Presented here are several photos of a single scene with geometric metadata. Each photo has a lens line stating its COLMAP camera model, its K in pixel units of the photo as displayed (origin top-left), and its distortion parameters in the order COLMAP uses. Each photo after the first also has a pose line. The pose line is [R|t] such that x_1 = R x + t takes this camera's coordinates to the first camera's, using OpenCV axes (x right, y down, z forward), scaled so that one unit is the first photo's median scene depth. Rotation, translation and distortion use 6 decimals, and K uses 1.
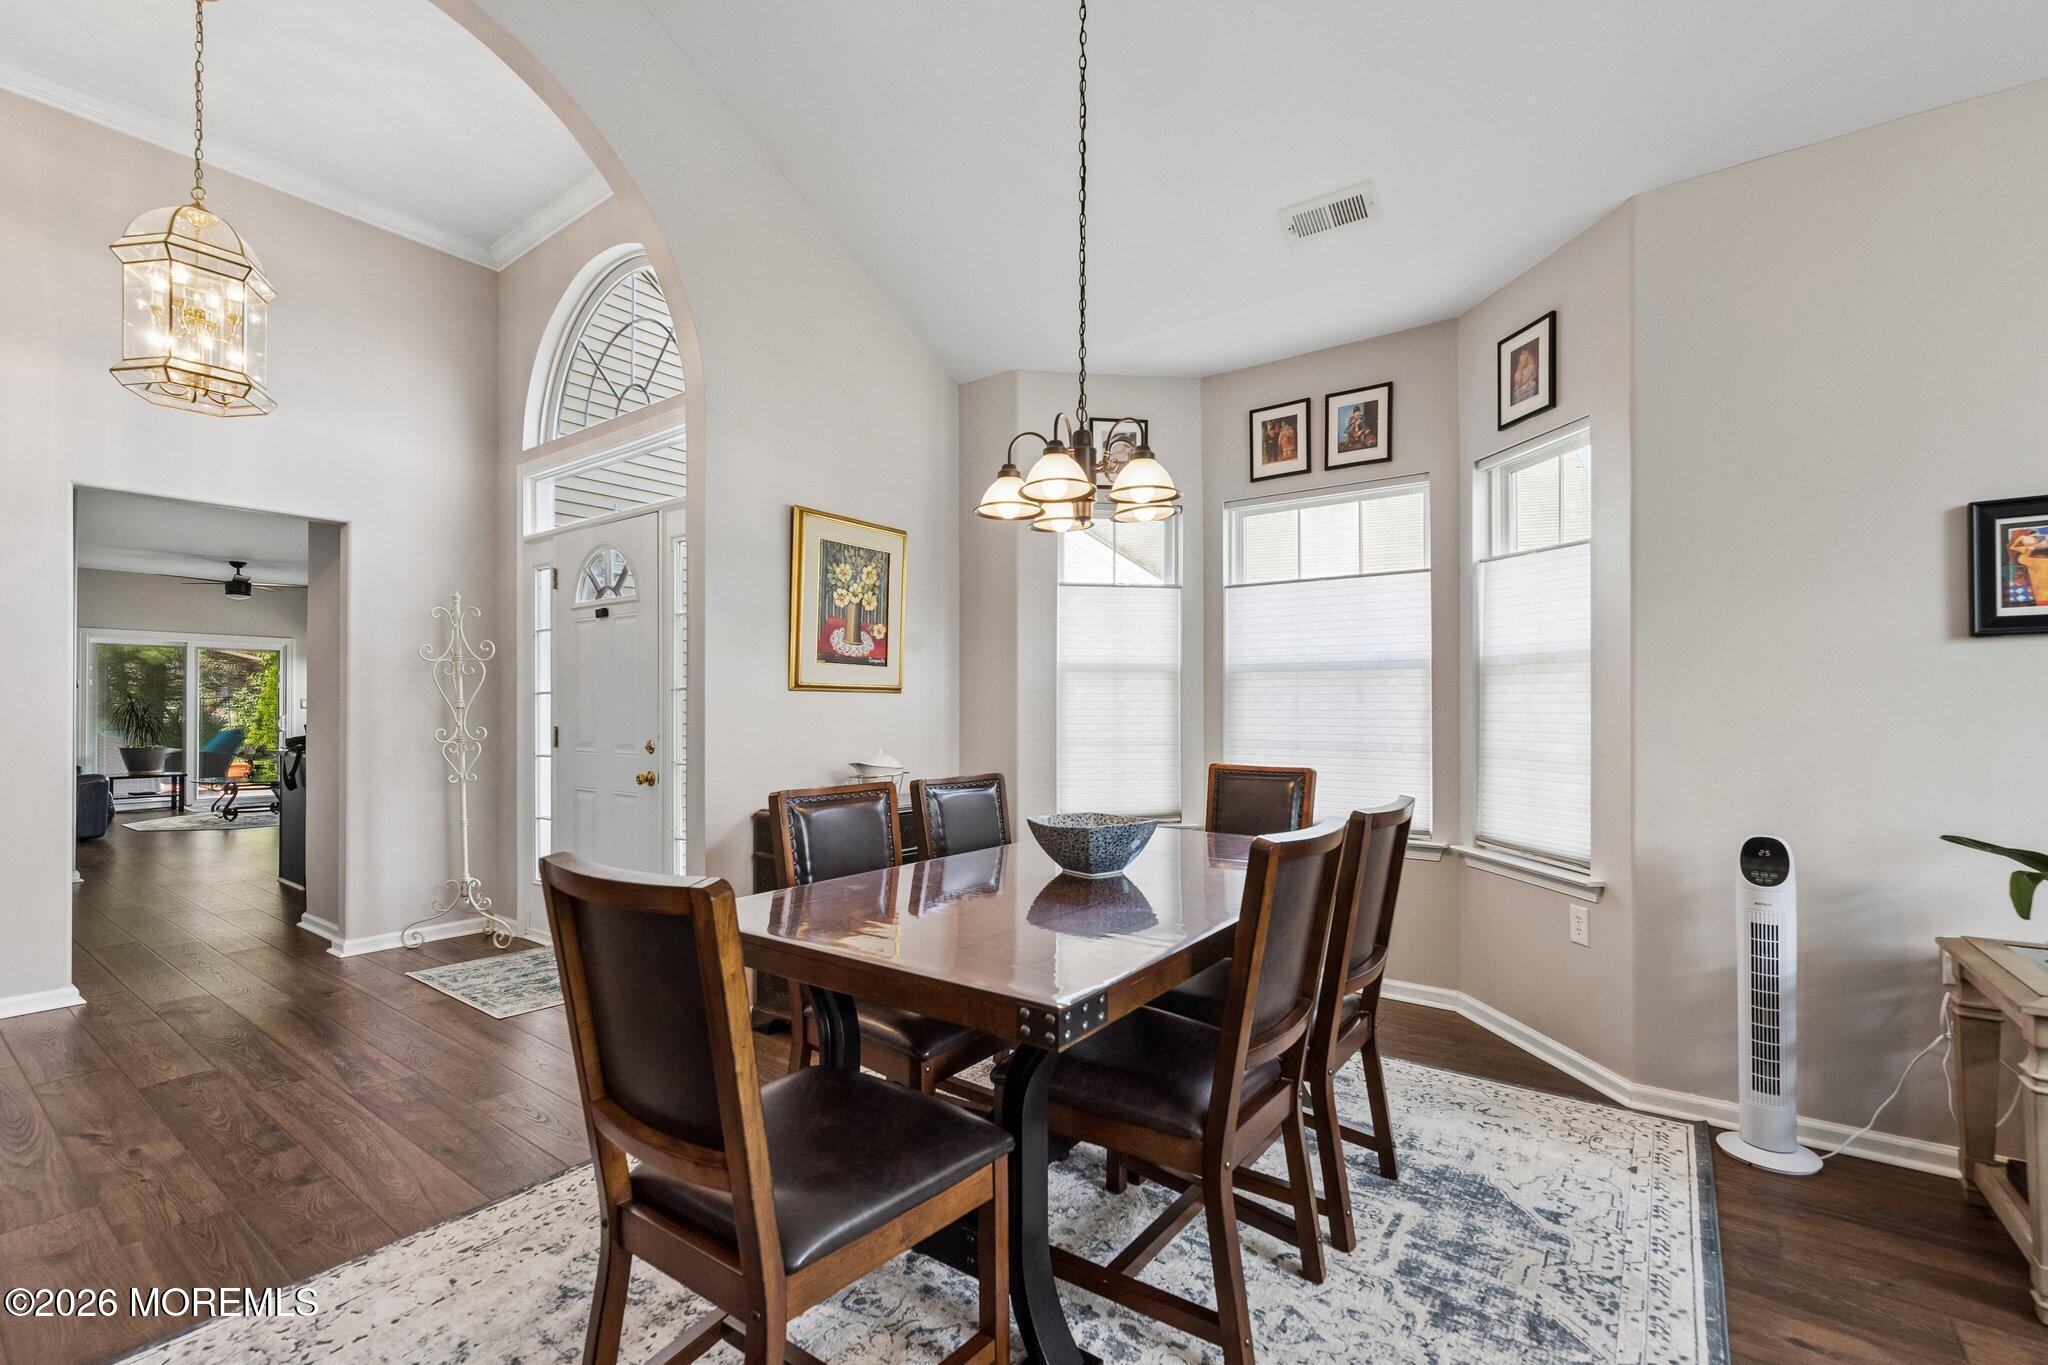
lens RADIAL K [[894.0, 0, 1013.9], [0, 894.0, 710.4], [0, 0, 1]] dist [-0.000468, 0.000094]
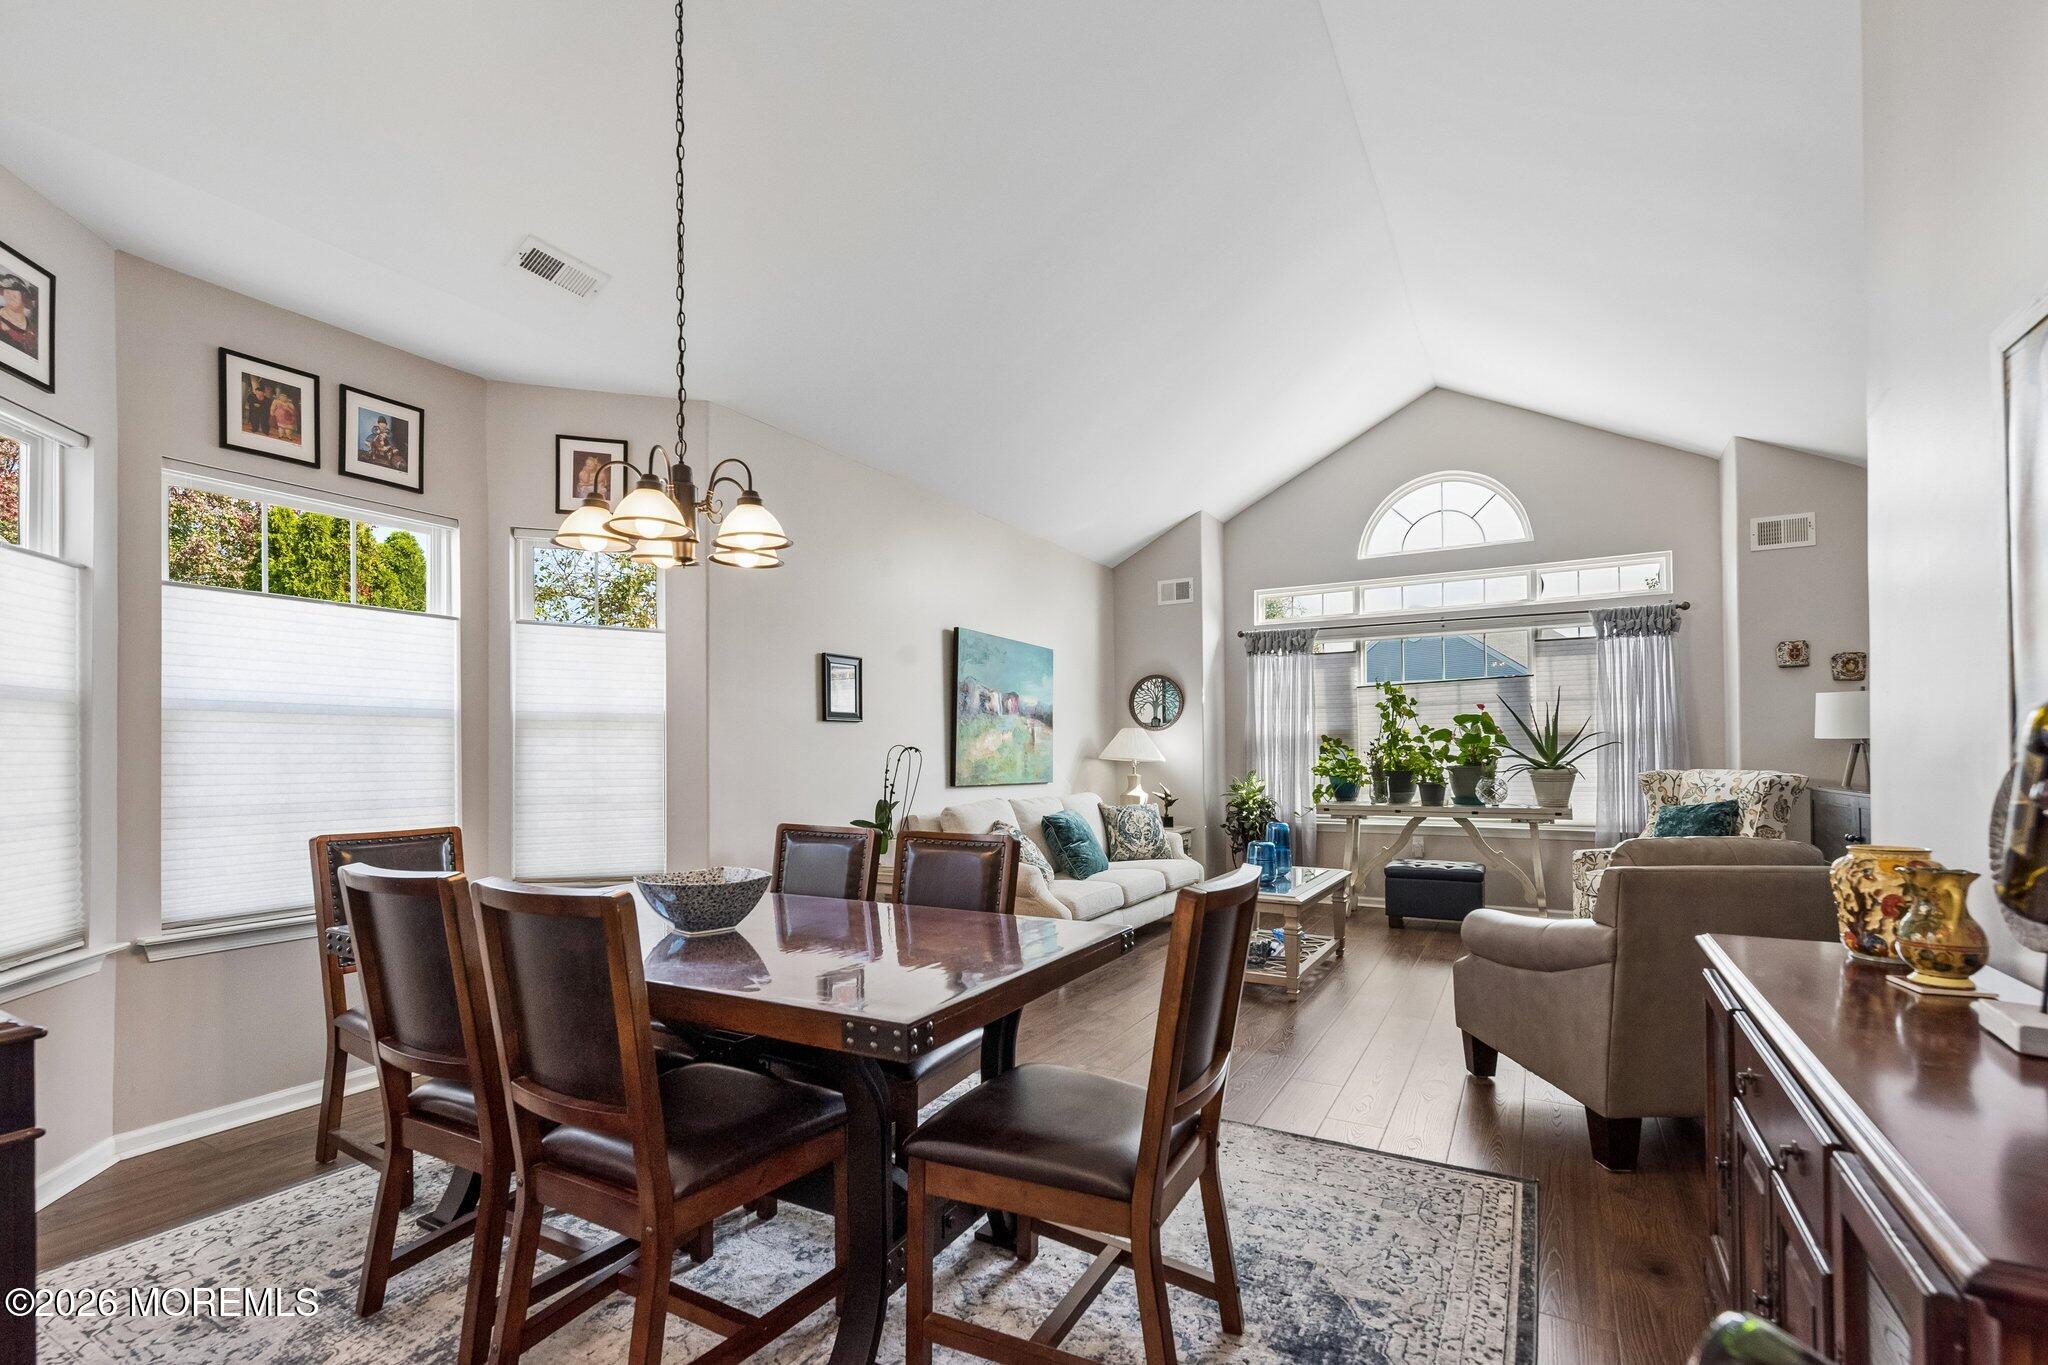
lens RADIAL K [[901.8, 0, 1025.1], [0, 901.8, 734.5], [0, 0, 1]] dist [-0.002586, 0.000417]
pose [[-0.117611, 0.017078, 0.992913, -0.540469], [0.000442, 0.999853, -0.017145, -0.011669], [-0.993060, -0.001577, -0.117601, 0.456008]]
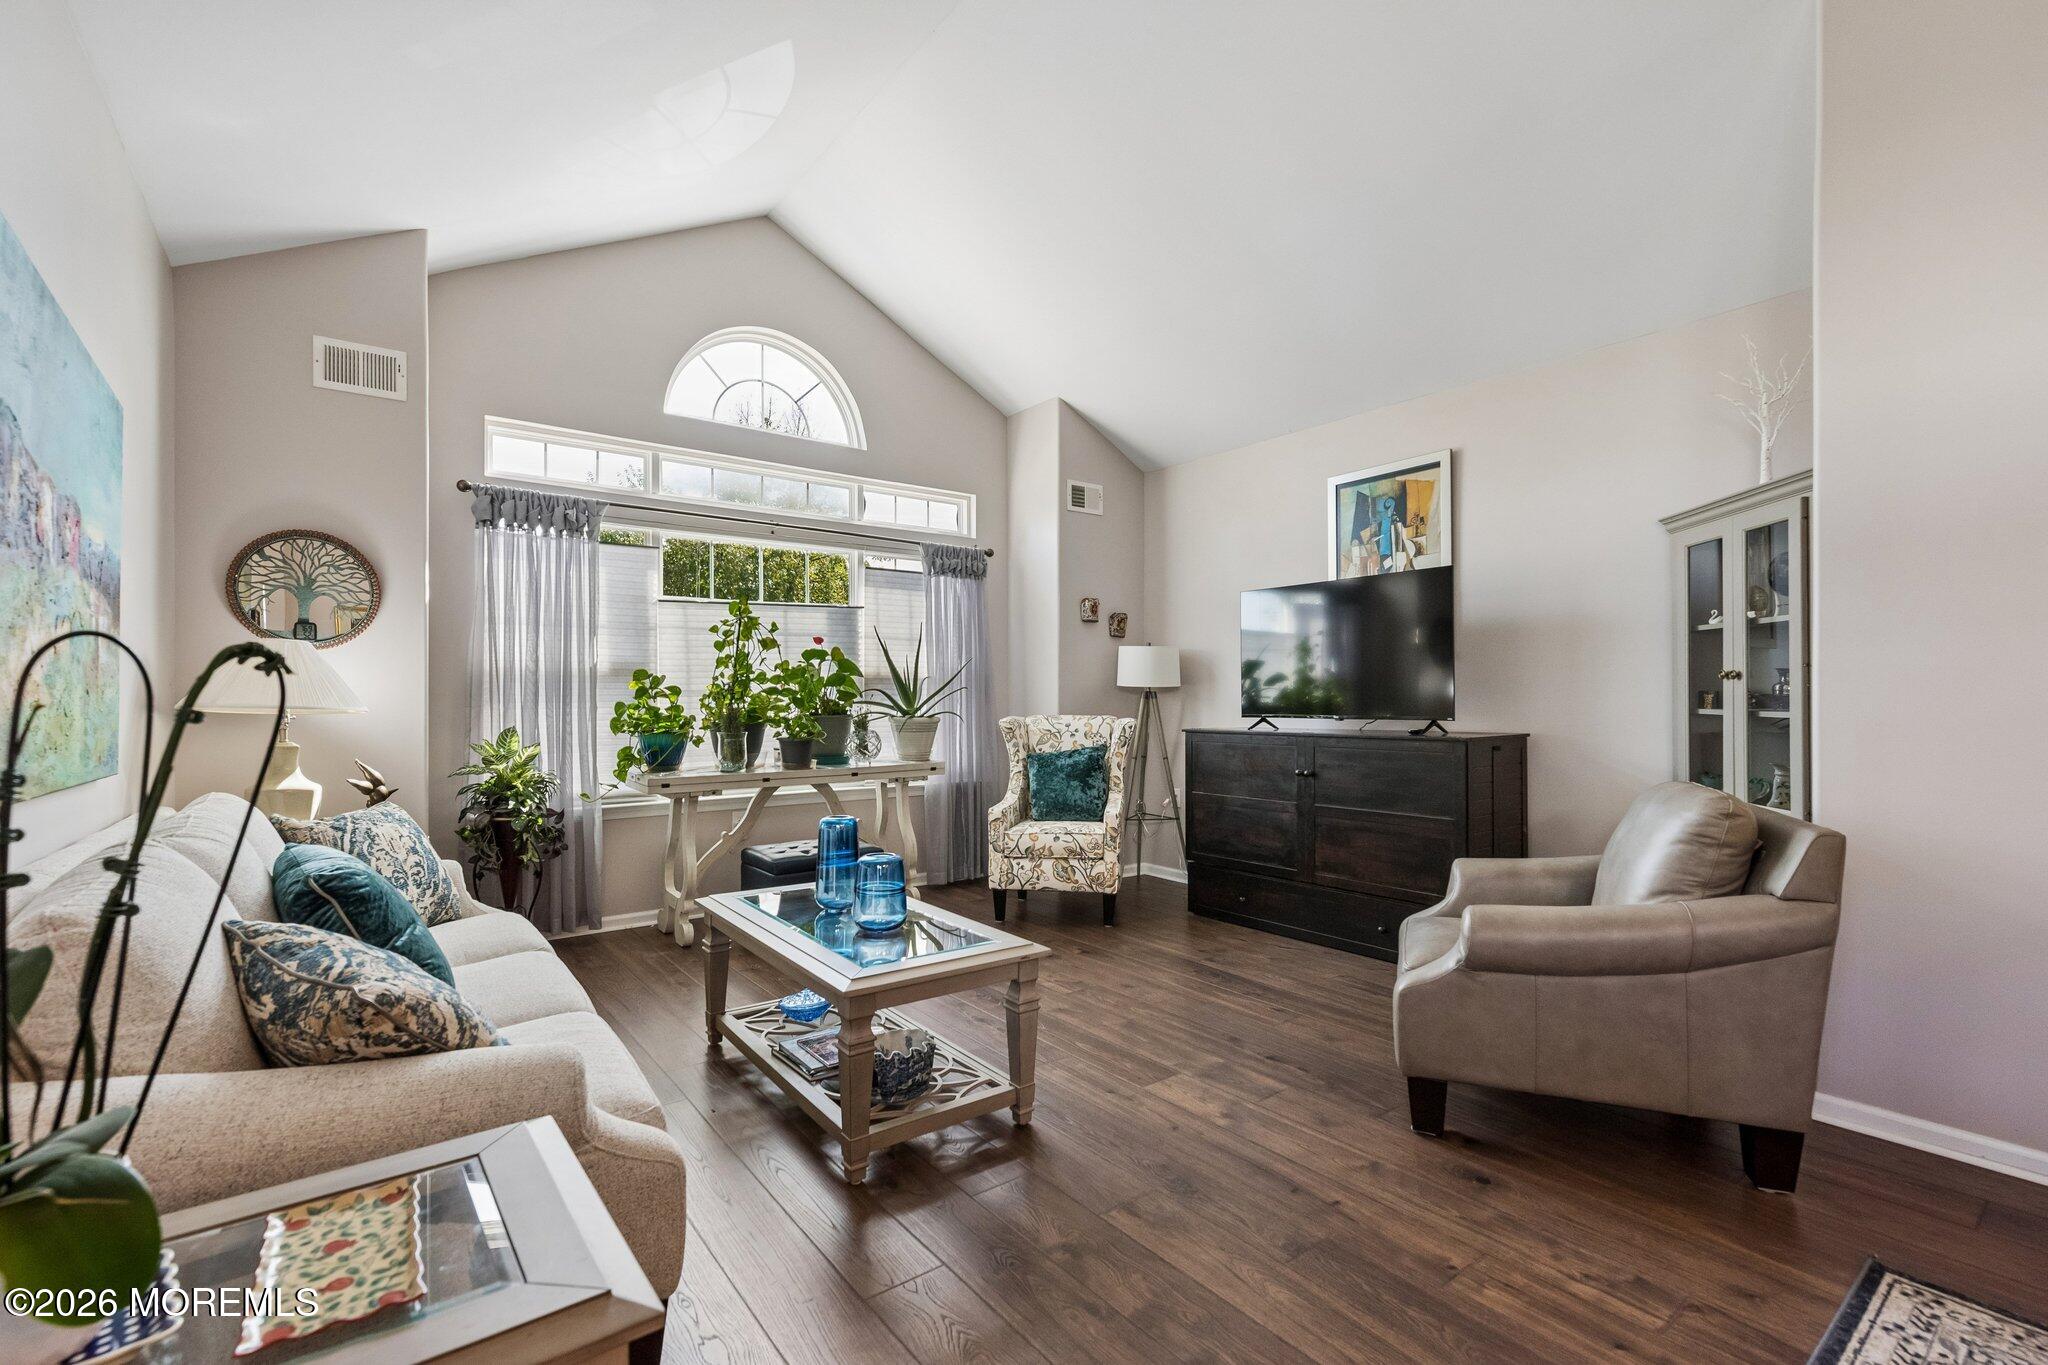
lens RADIAL K [[903.6, 0, 1024.0], [0, 903.6, 682.5], [0, 0, 1]] dist [-0.001058, -0.000111]
pose [[-0.964051, 0.001481, 0.265712, 0.357388], [-0.004449, 0.999754, -0.021715, -0.002033], [-0.265679, -0.022117, -0.963808, 0.625172]]
